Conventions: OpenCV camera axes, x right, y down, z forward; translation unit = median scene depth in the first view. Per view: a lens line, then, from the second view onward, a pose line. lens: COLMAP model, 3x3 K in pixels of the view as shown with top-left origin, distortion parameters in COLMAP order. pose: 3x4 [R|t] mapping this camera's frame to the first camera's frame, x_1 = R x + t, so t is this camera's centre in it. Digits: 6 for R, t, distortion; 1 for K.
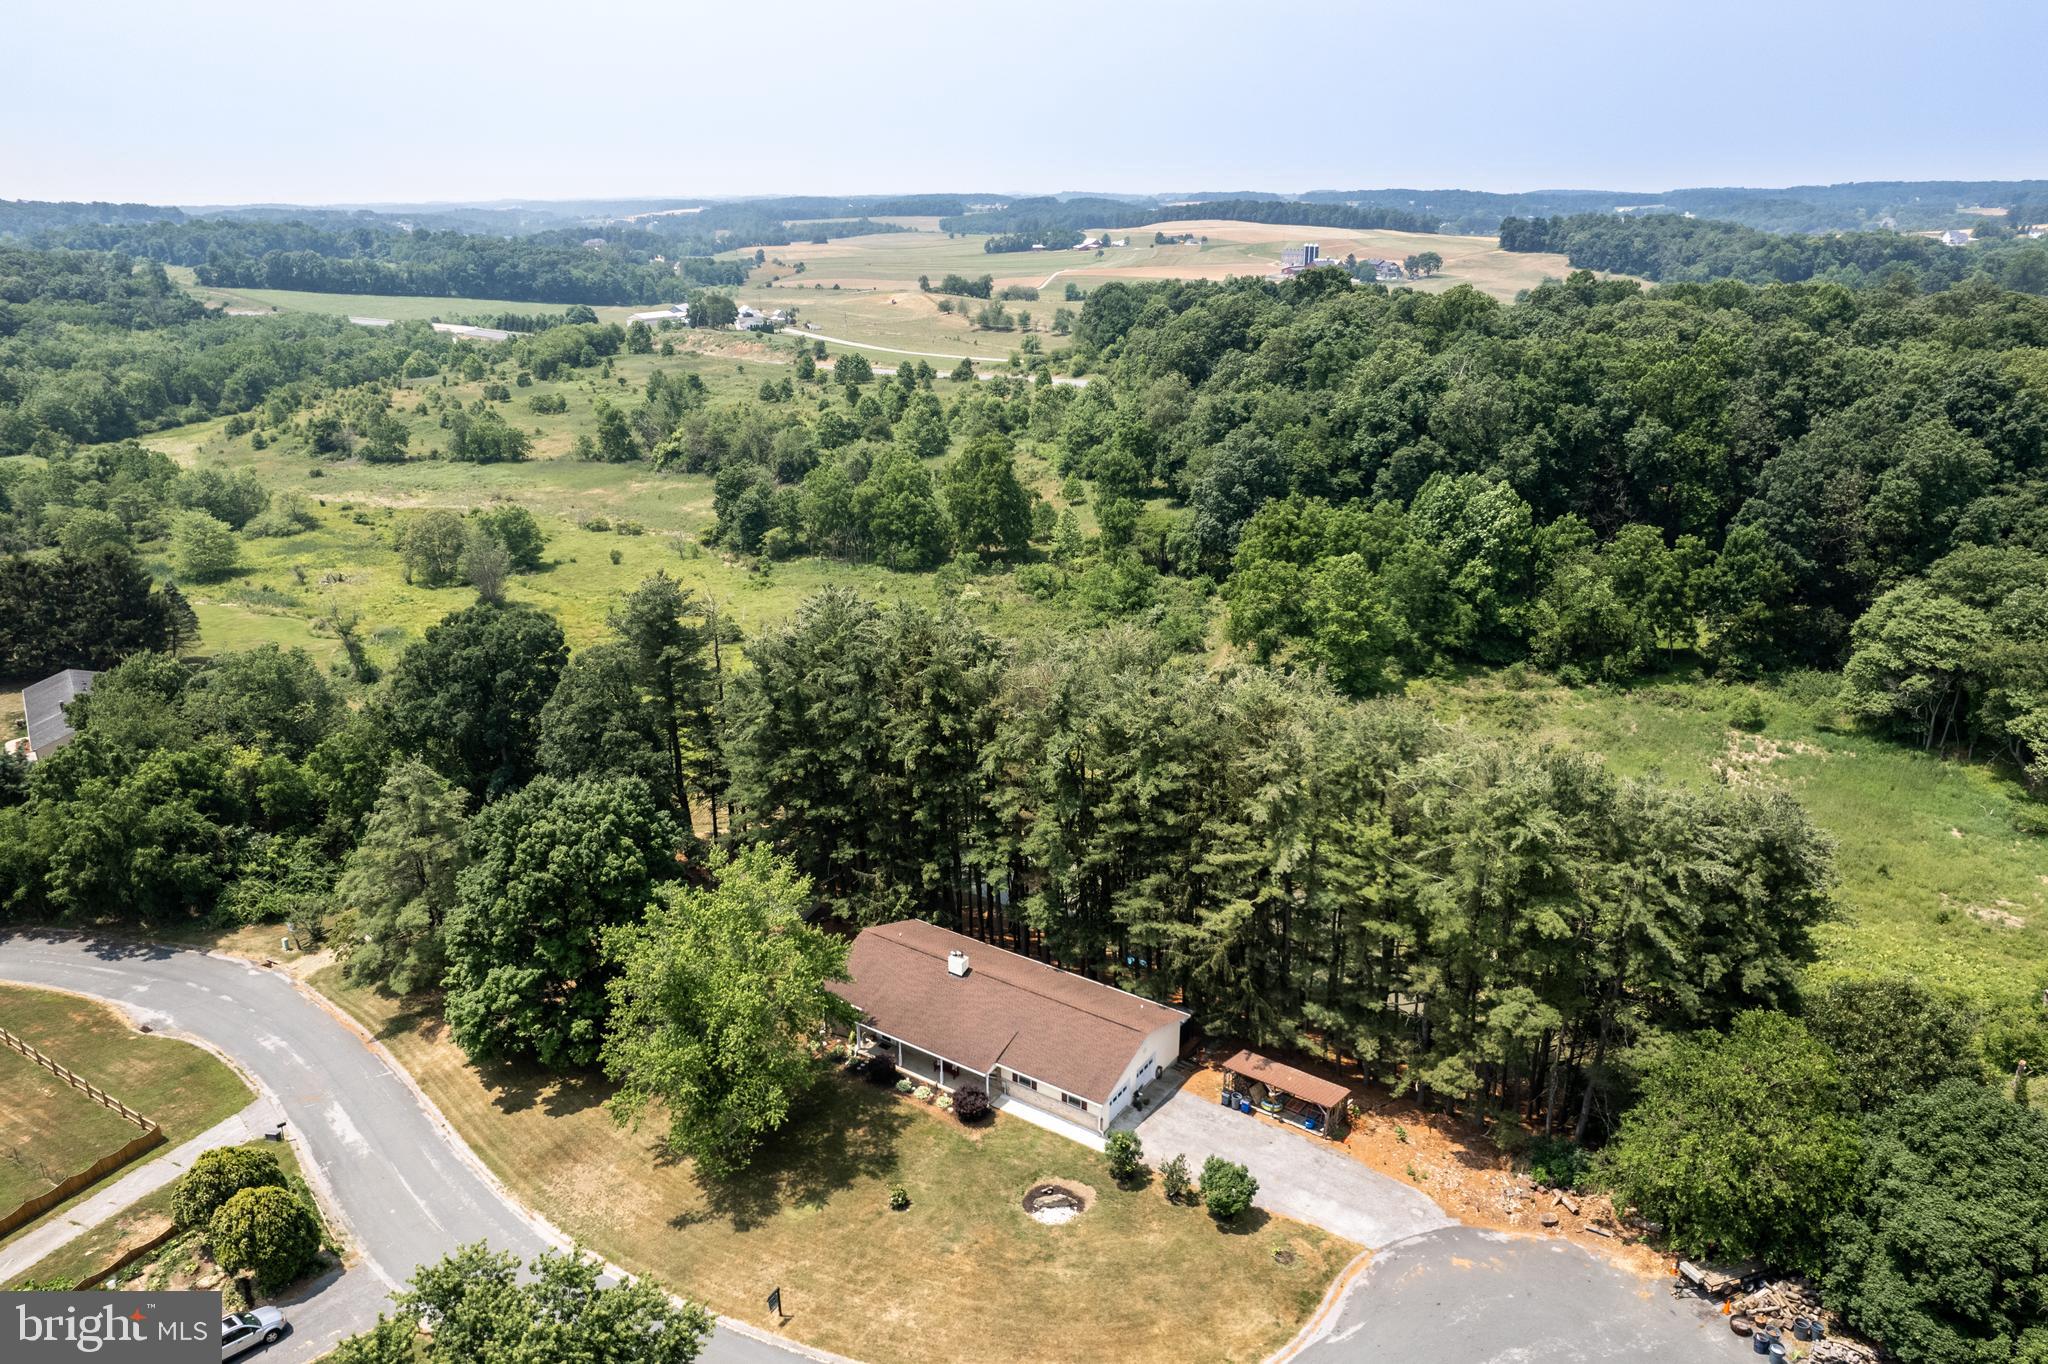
lens RADIAL K [[1376.6, 0, 1031.9], [0, 1376.6, 675.0], [0, 0, 1]] dist [-0.071957, 0.062694]
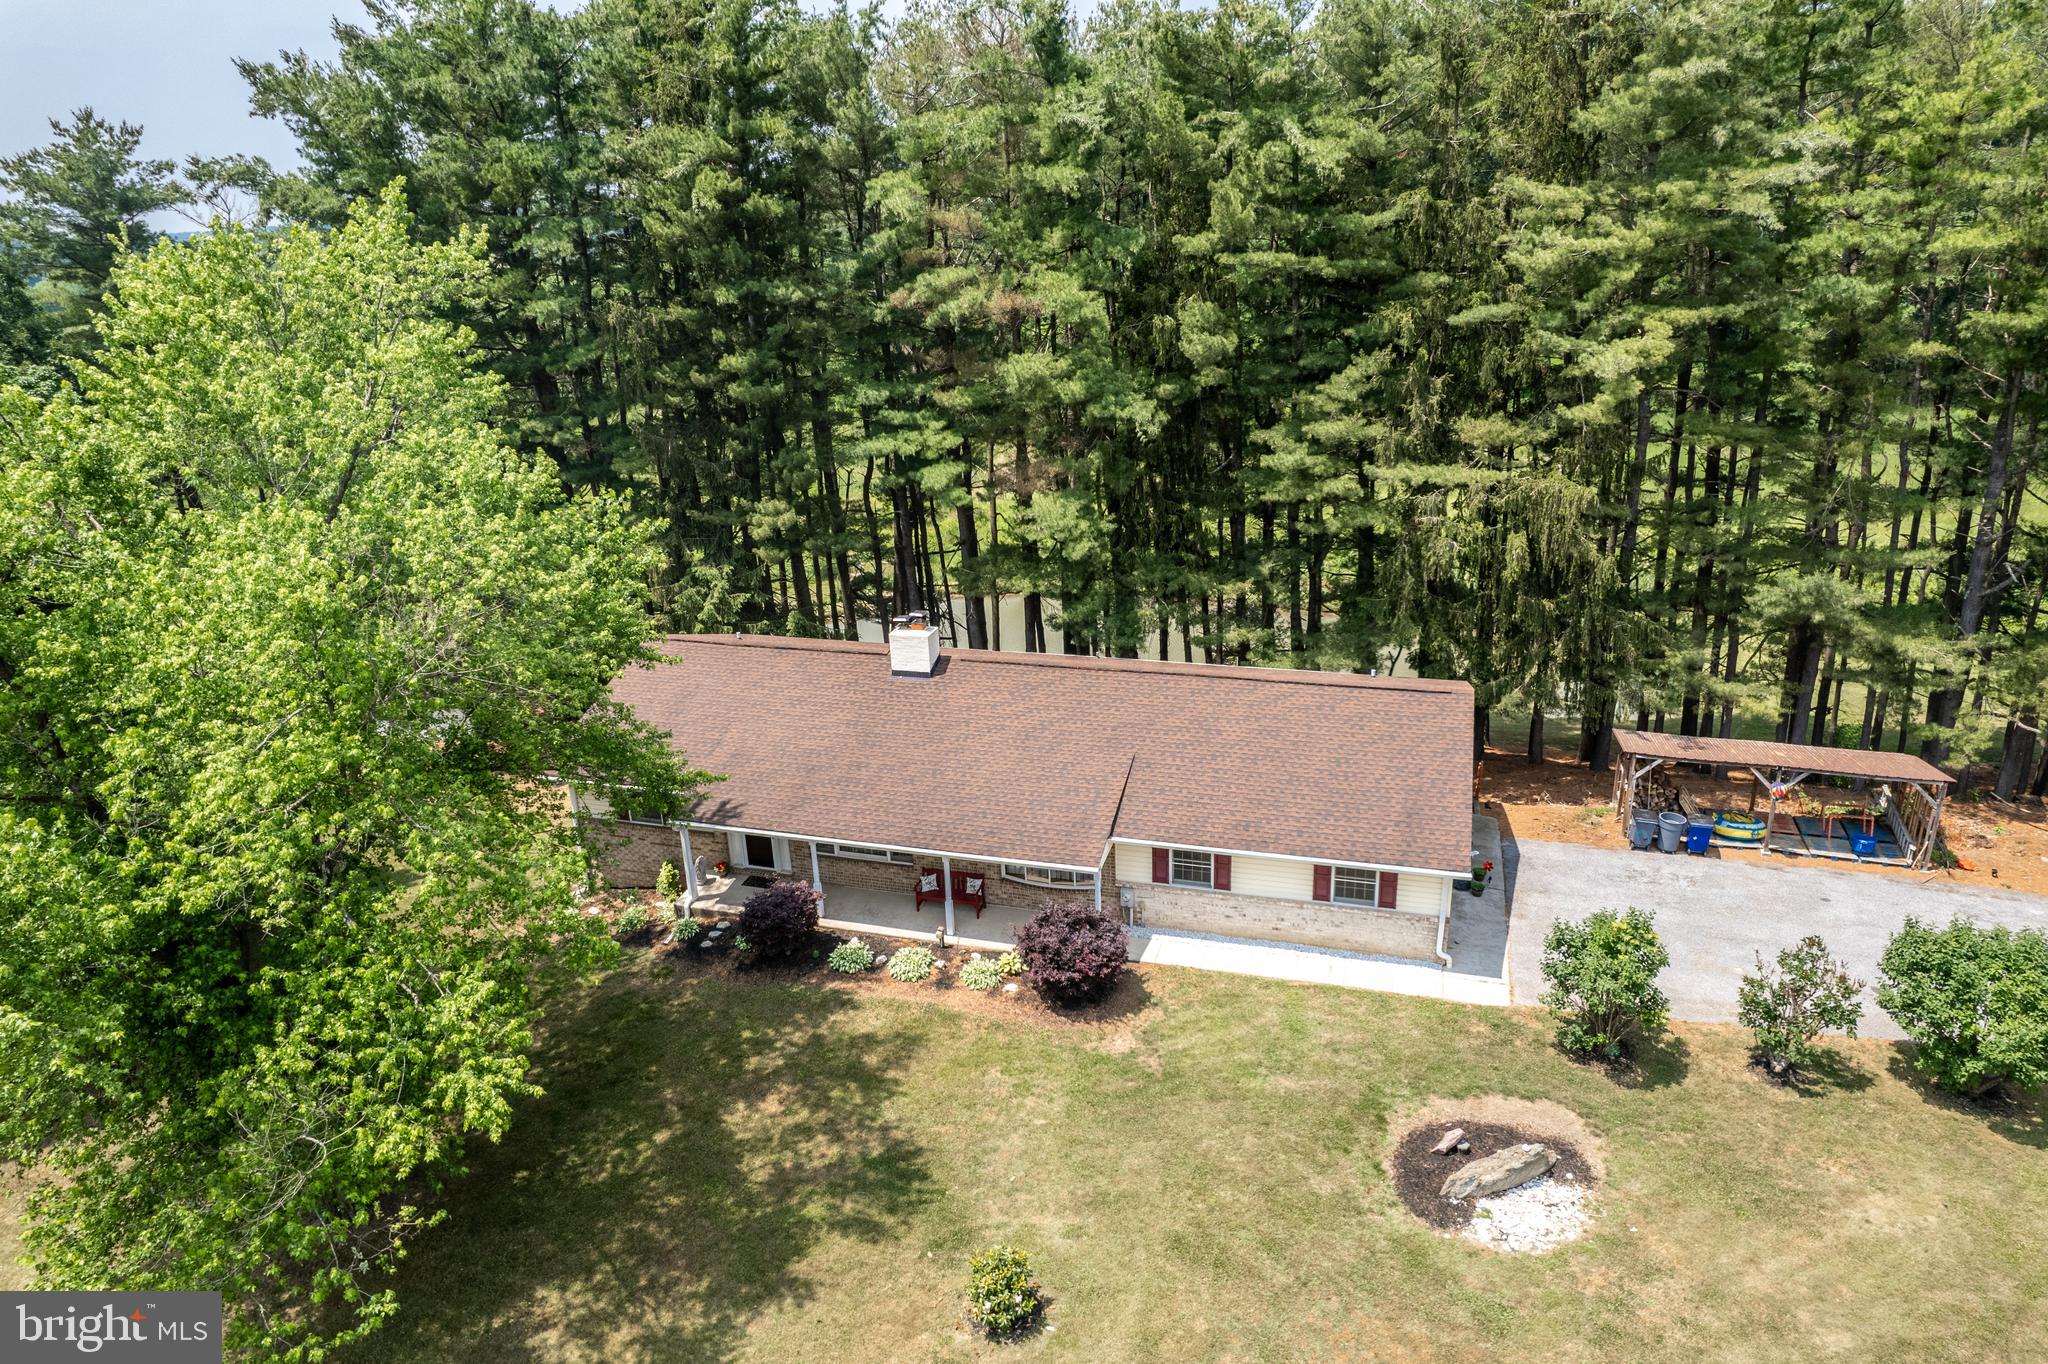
lens RADIAL K [[1311.3, 0, 1024.0], [0, 1311.3, 682.0], [0, 0, 1]] dist [-0.088912, 0.088577]
pose [[0.959959, -0.139060, 0.243190, -0.115953], [0.135262, 0.990282, 0.032329, 0.211146], [-0.245322, 0.001859, 0.969440, 0.620745]]
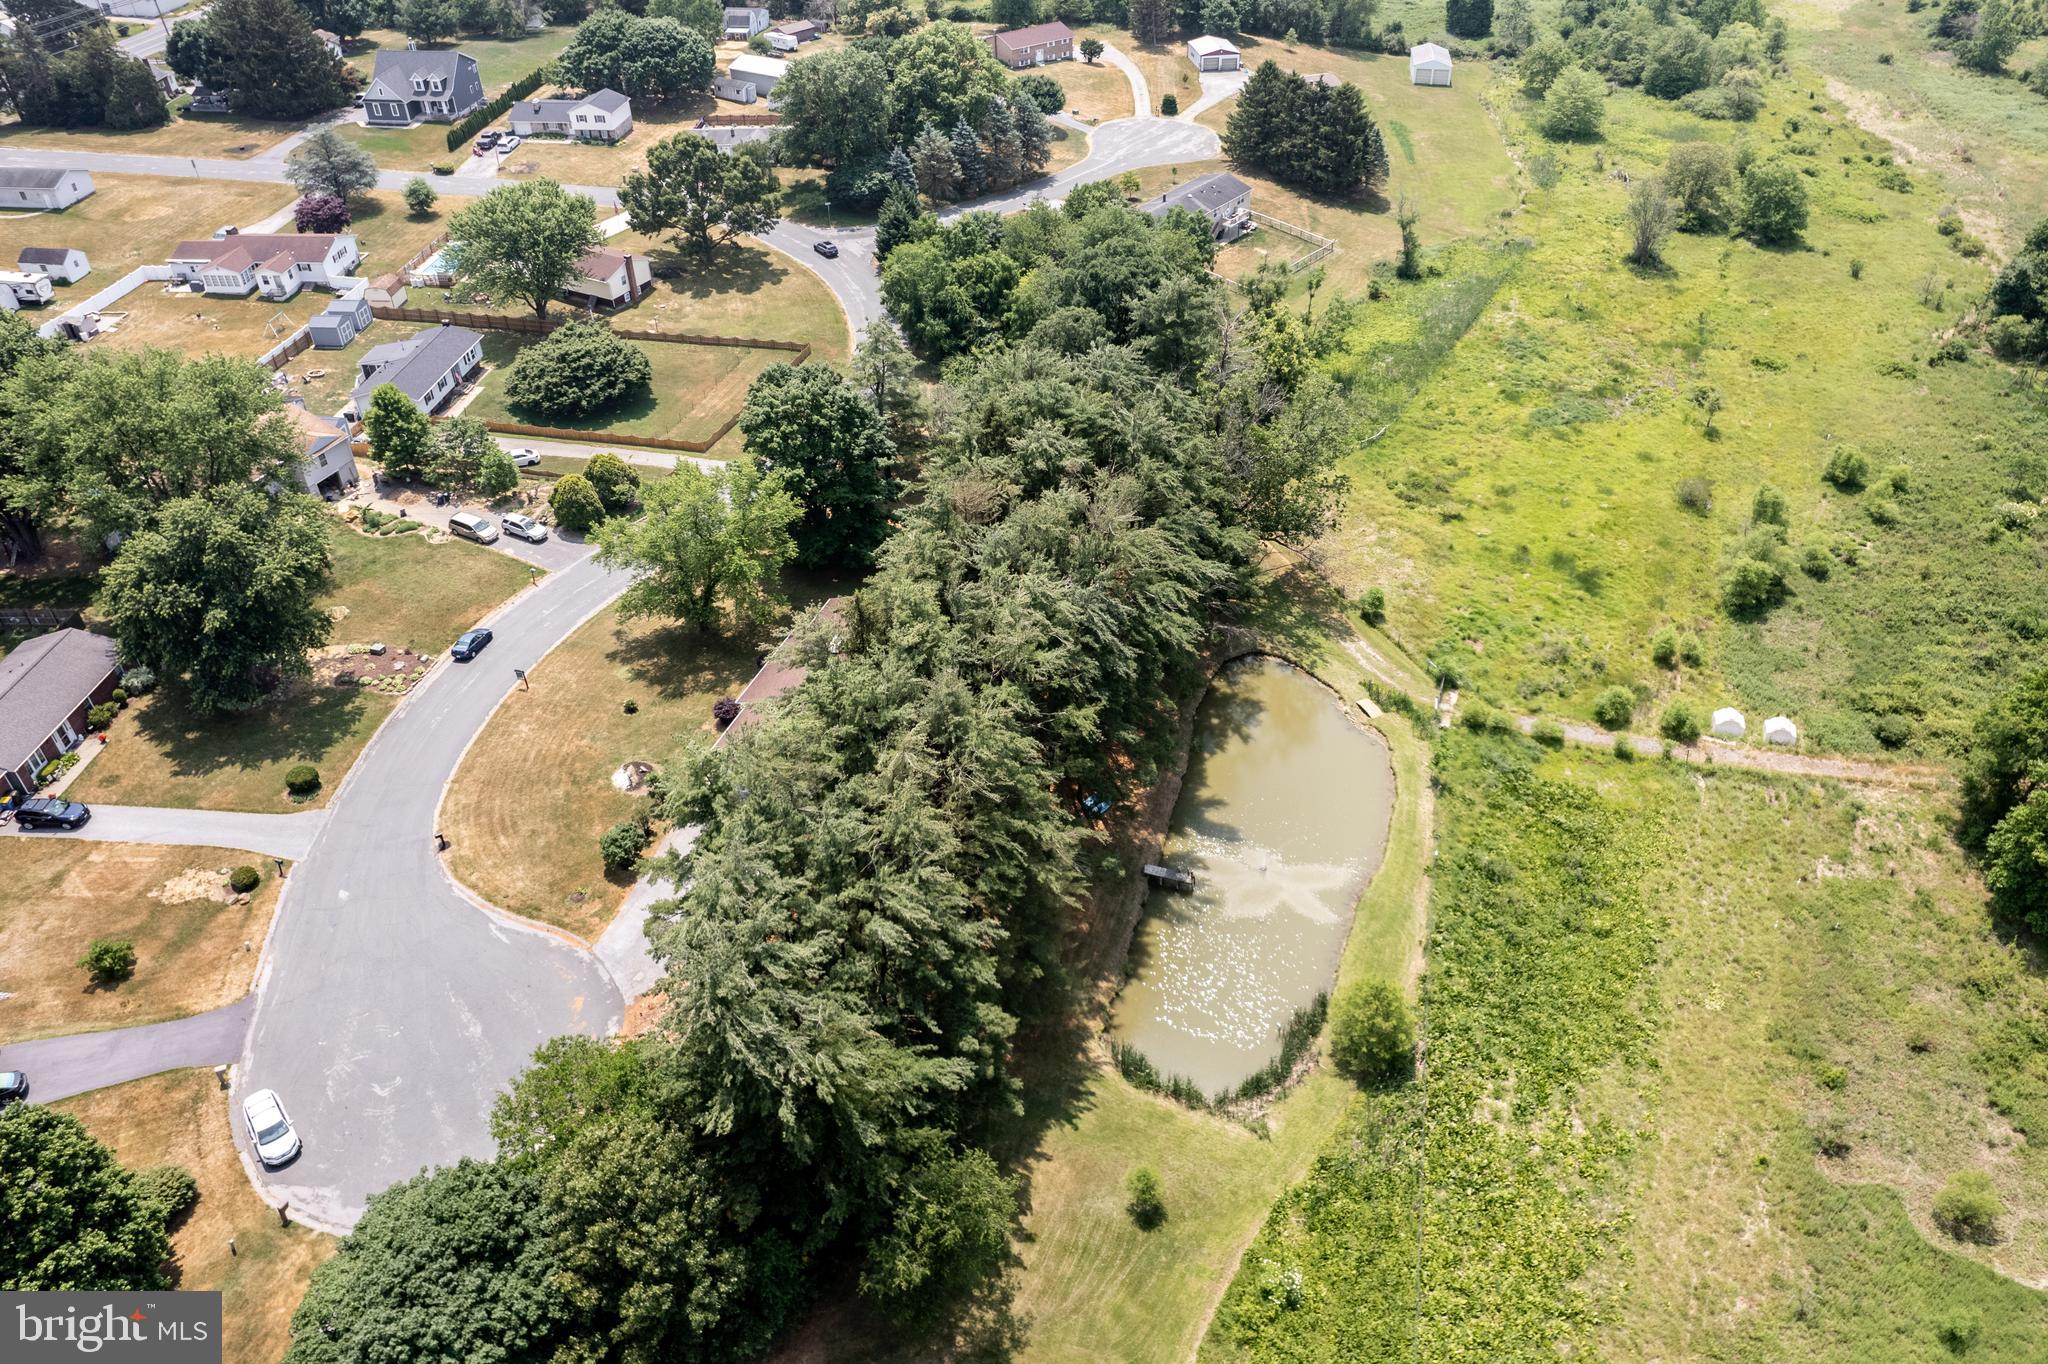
lens RADIAL K [[1477.7, 0, 1112.0], [0, 1477.7, 586.2], [0, 0, 1]] dist [-0.083500, 0.077048]
pose [[0.281543, 0.551251, -0.785402, 1.028360], [-0.318383, 0.825809, 0.465481, -0.530394], [0.905188, 0.119006, 0.408009, 0.670215]]
